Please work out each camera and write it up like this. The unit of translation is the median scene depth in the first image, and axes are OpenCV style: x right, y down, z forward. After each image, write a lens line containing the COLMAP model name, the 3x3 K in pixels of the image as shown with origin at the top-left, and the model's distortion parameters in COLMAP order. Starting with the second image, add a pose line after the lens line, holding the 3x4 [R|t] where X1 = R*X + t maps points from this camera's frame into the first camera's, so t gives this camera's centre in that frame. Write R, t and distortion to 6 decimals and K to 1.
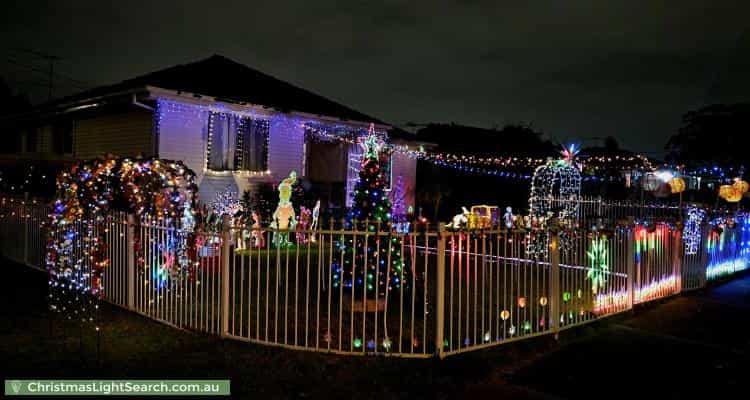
lens RADIAL K [[572.2, 0, 372.9], [0, 572.2, 181.8], [0, 0, 1]] dist [0.001781, -0.002534]
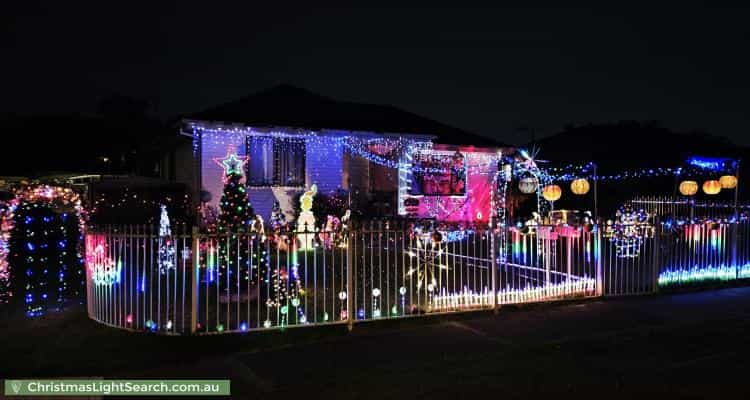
lens RADIAL K [[572.5, 0, 375.0], [0, 572.5, 200.0], [0, 0, 1]] dist [0.048893, -0.000642]
pose [[0.945073, -0.031654, -0.325323, 0.319362], [0.037133, 0.999254, 0.010643, 0.004931], [0.324743, -0.022138, 0.945543, -0.016948]]
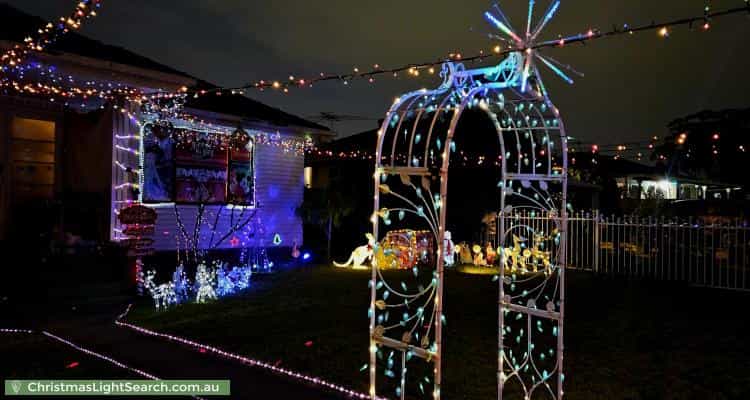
lens RADIAL K [[585.3, 0, 389.5], [0, 585.3, 199.5], [0, 0, 1]] dist [0.014929, 0.000706]
pose [[0.997866, -0.021208, 0.061755, 0.207648], [0.021514, 0.999759, -0.004300, 0.018268], [-0.061649, 0.005619, 0.998082, 0.579906]]
